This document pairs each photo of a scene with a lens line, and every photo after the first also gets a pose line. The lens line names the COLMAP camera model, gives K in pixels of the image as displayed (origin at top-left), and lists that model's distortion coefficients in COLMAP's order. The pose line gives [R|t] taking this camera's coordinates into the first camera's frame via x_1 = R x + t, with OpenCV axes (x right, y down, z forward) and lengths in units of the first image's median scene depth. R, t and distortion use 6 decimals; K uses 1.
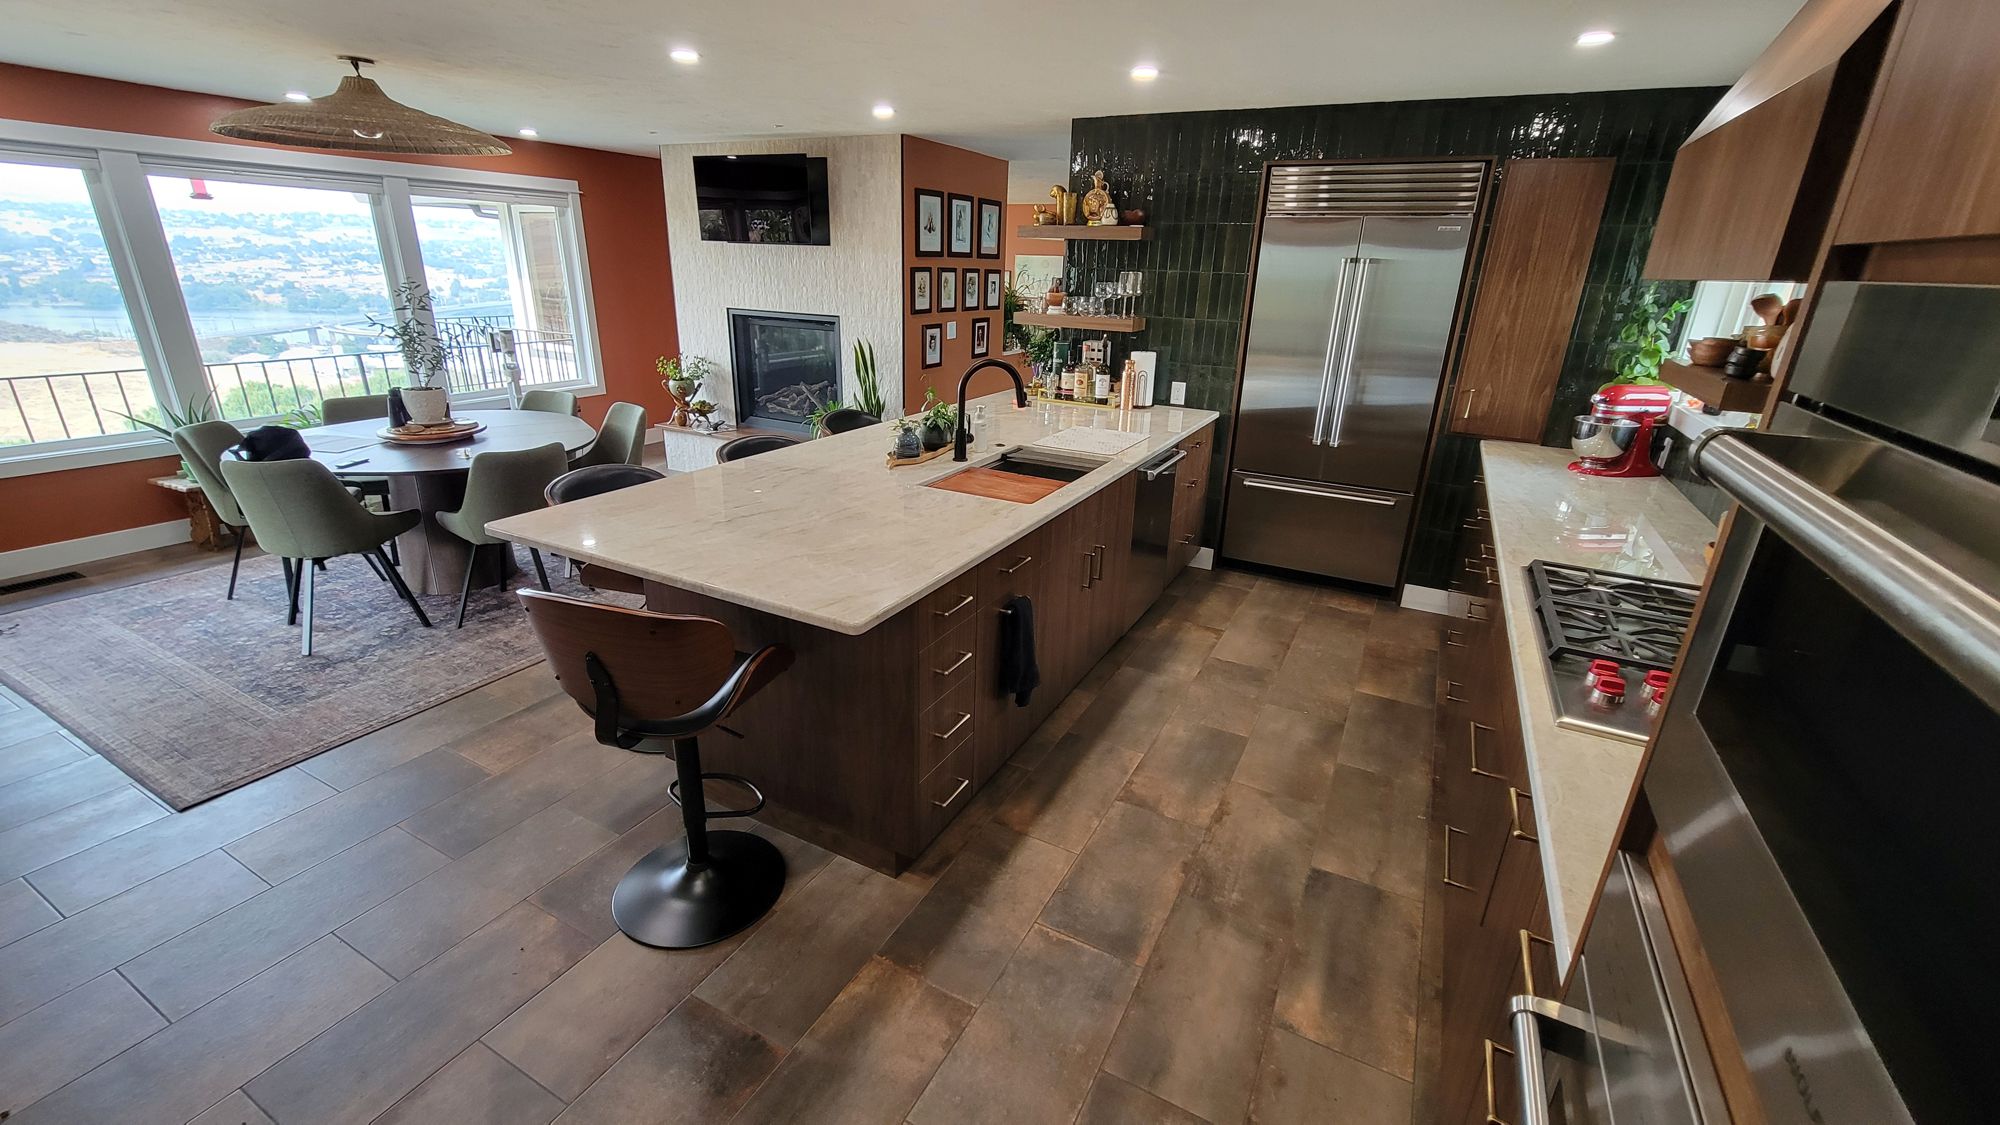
lens RADIAL K [[814.8, 0, 1000.6], [0, 814.8, 566.3], [0, 0, 1]] dist [0.000072, -0.000762]
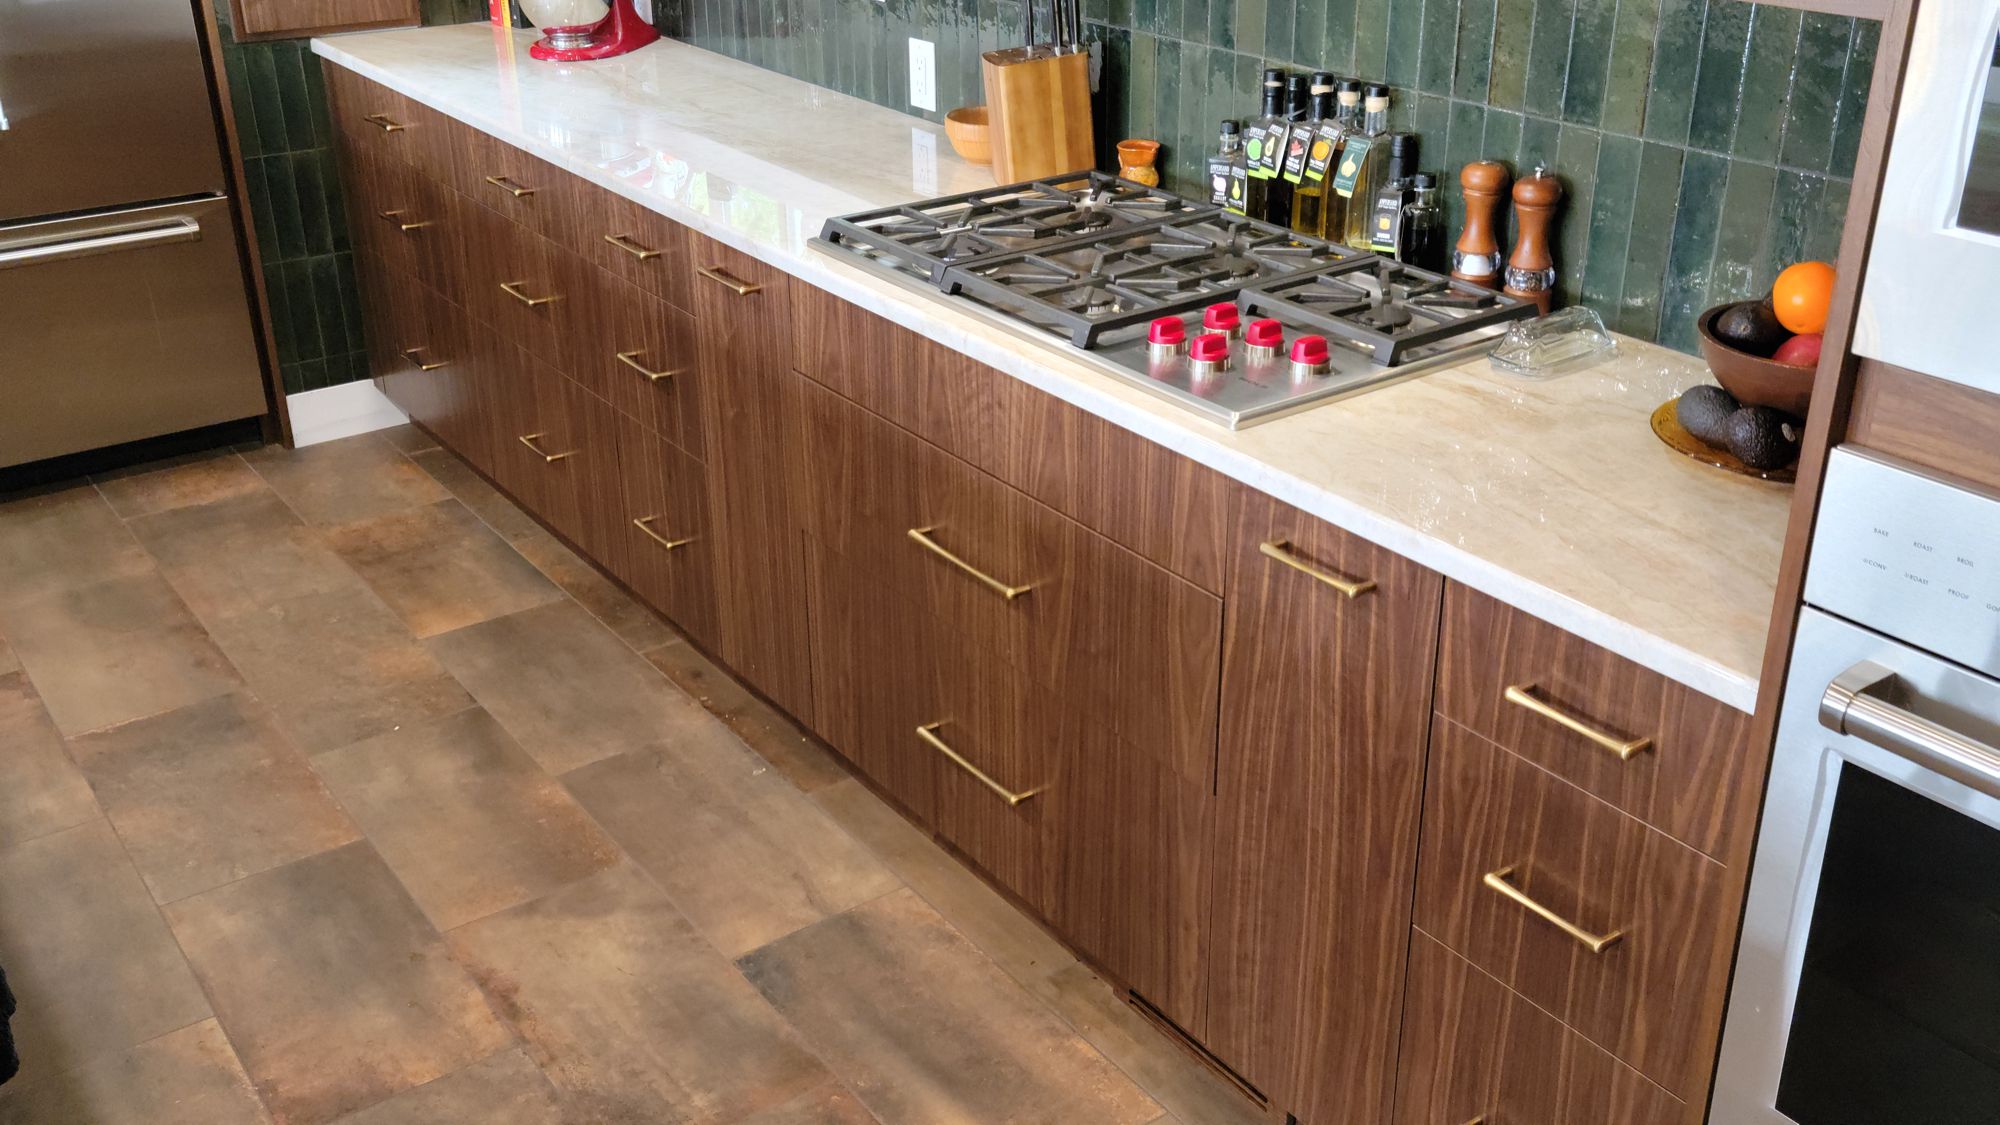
lens RADIAL K [[1905.0, 0, 1005.0], [0, 1905.0, 567.5], [0, 0, 1]] dist [0.072356, 0.000000]
pose [[0.440803, -0.415048, 0.795882, -0.239963], [0.334016, 0.898845, 0.283746, -0.073140], [-0.833142, 0.140761, 0.534846, 0.155737]]
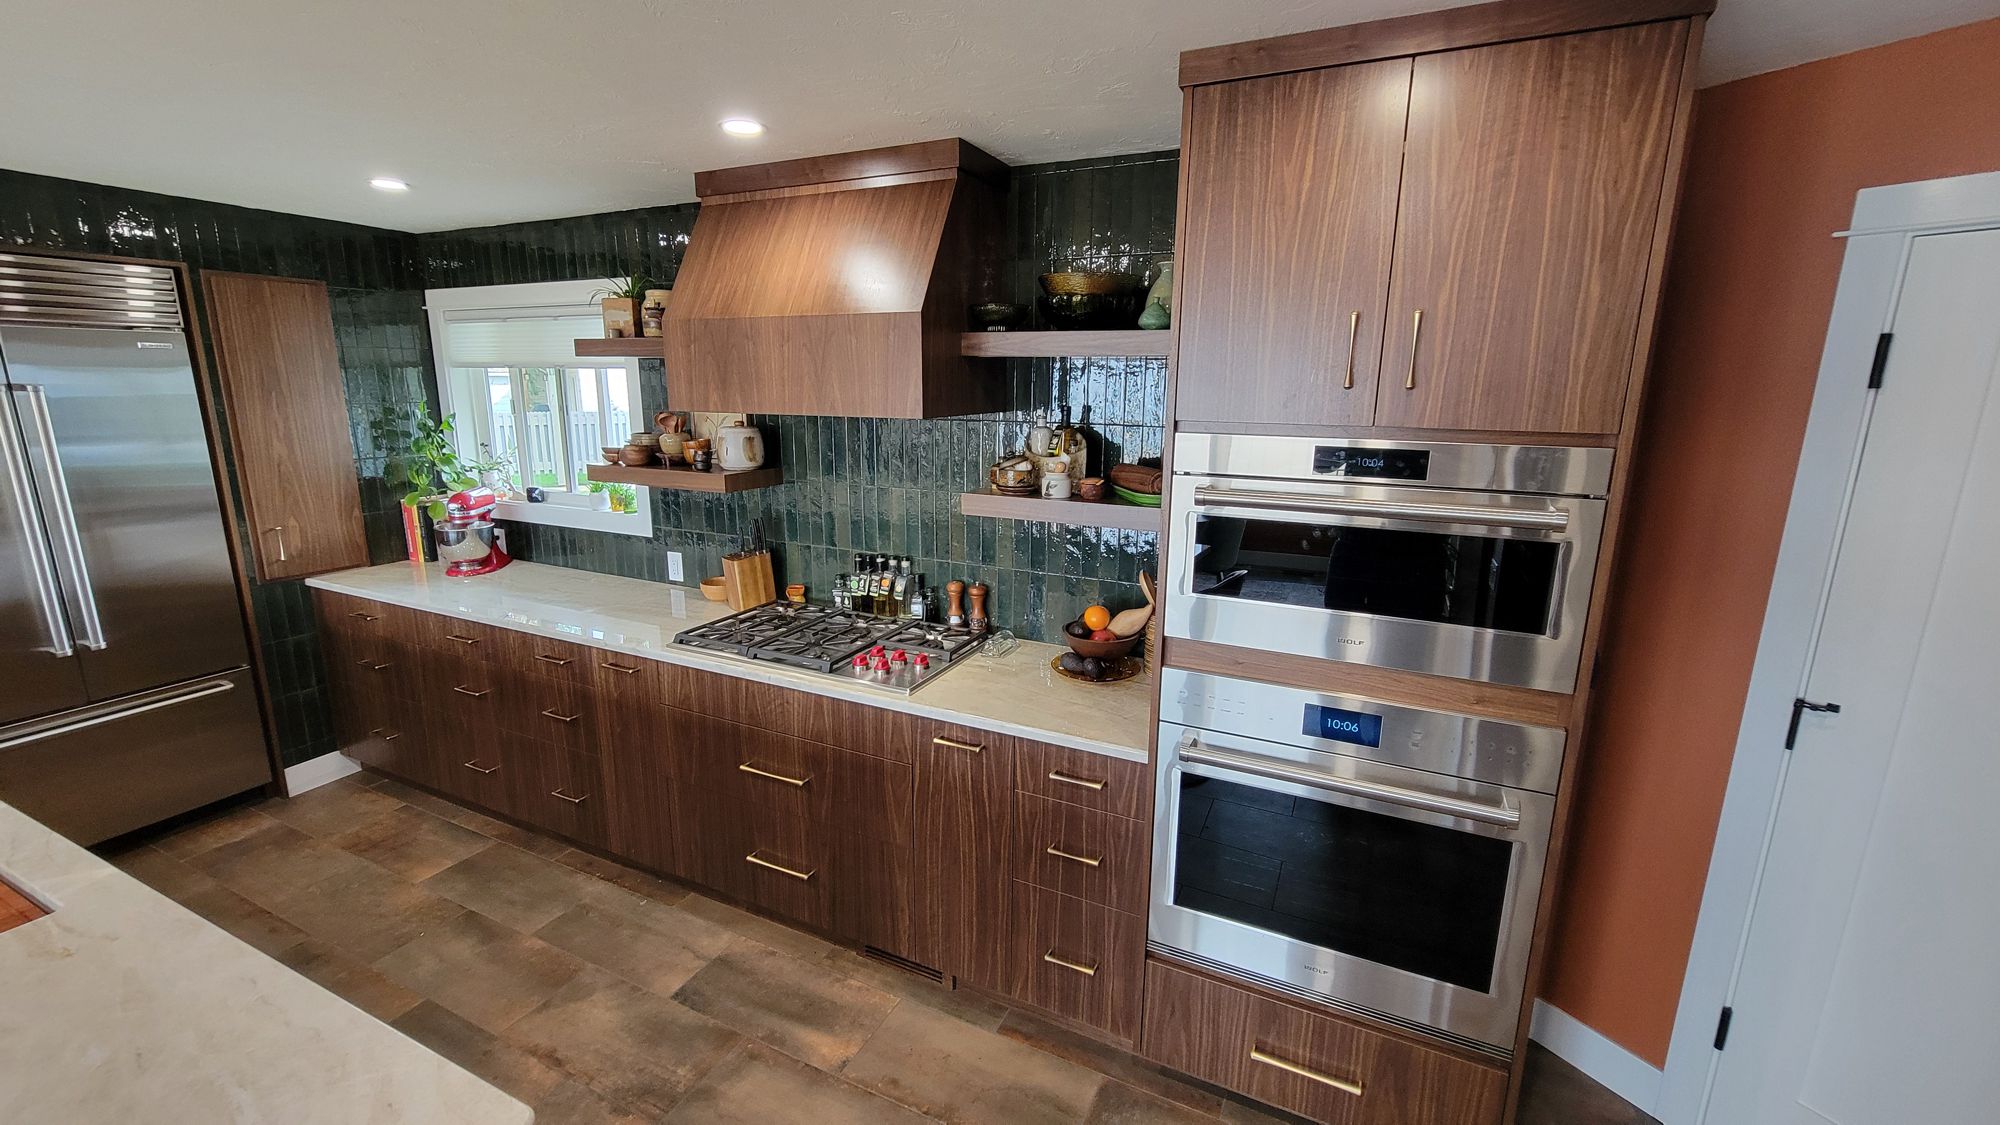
lens RADIAL K [[814.8, 0, 1004.7], [0, 814.8, 565.2], [0, 0, 1]] dist [0.000072, -0.000762]
pose [[-0.041926, -0.252577, 0.966668, -0.308965], [0.340807, 0.905876, 0.251474, -0.144847], [-0.939198, 0.339991, 0.048101, 0.270699]]
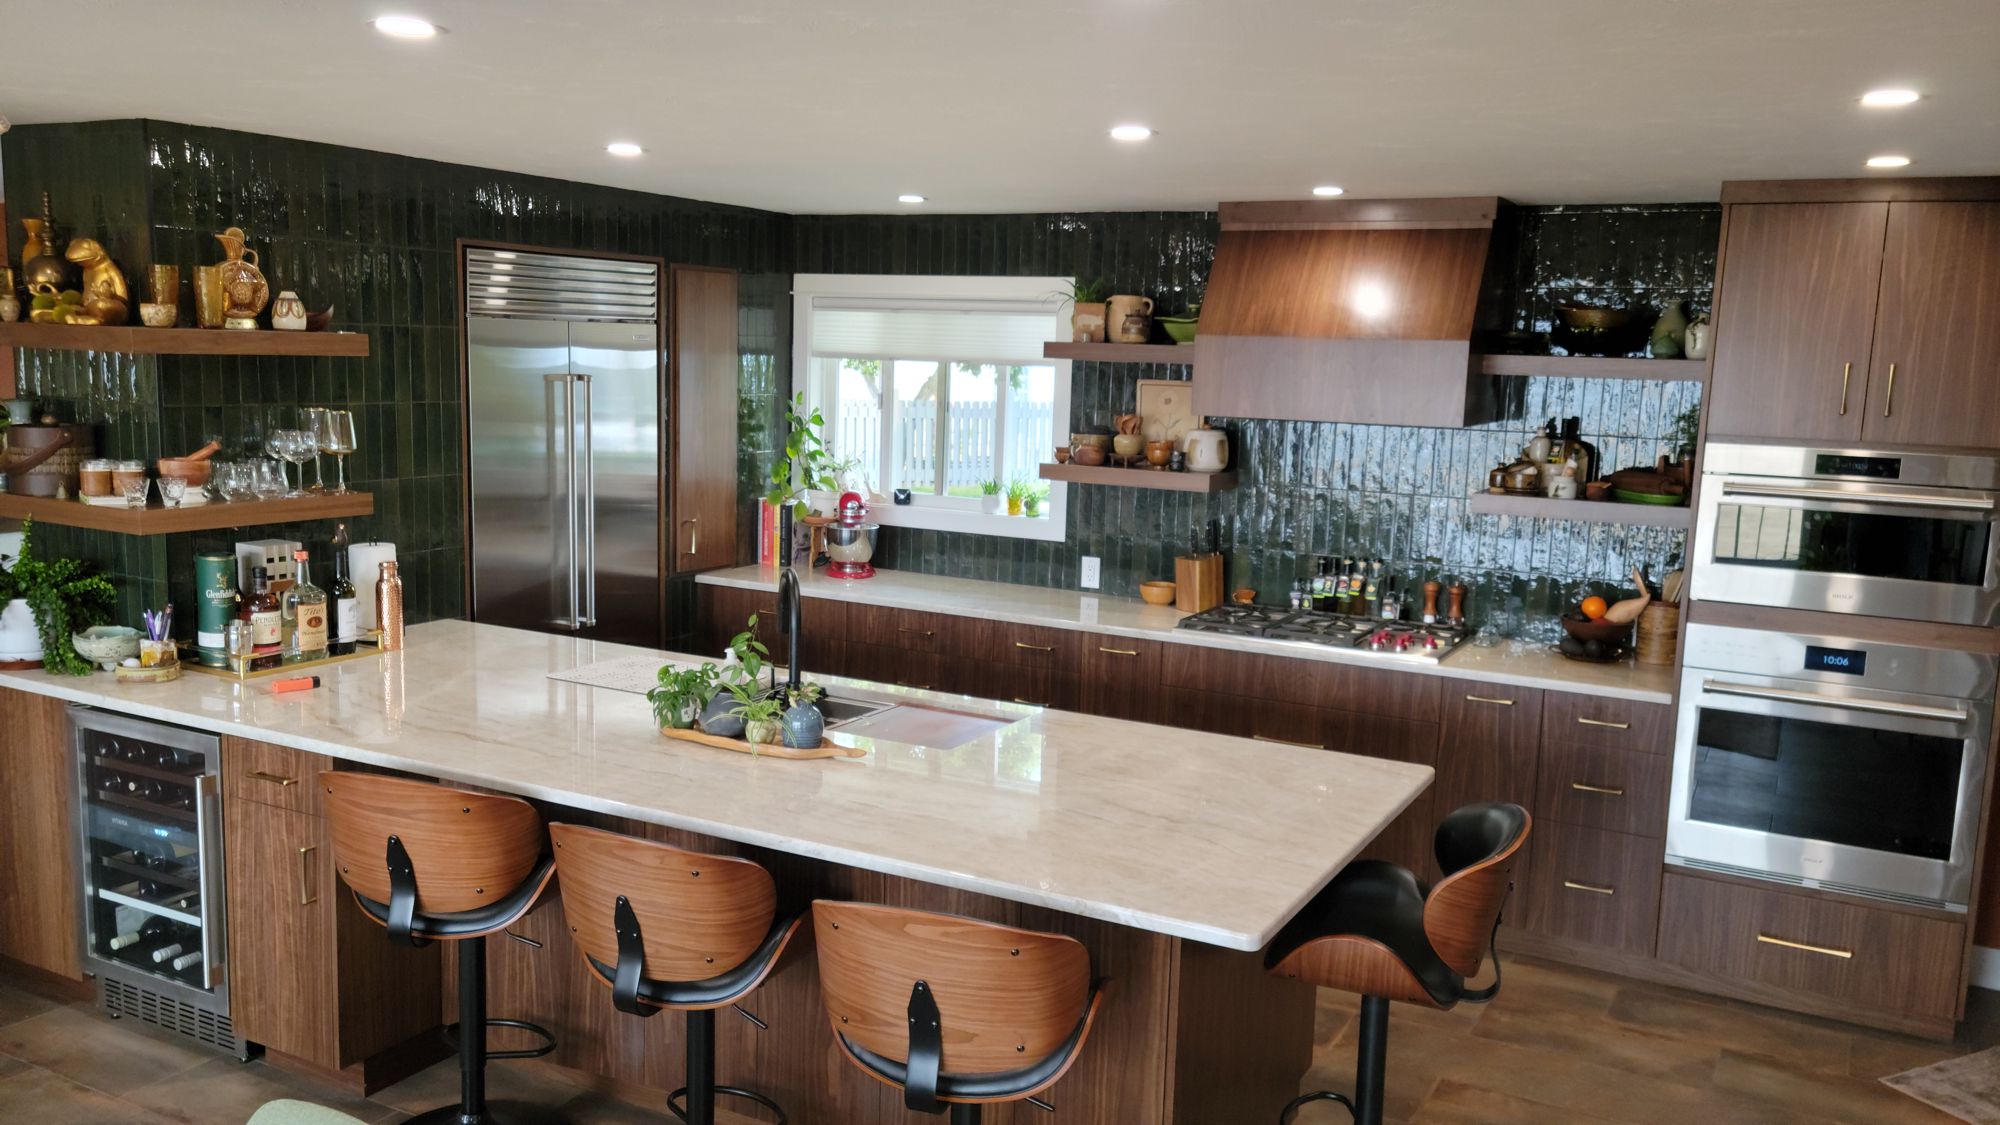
lens RADIAL K [[1610.9, 0, 1003.0], [0, 1610.9, 599.8], [0, 0, 1]] dist [0.086377, -0.074852]
pose [[-0.000999, -0.189186, 0.981941, -1.137801], [0.320768, 0.929993, 0.179504, -0.359085], [-0.947157, 0.315154, 0.059756, 0.668317]]
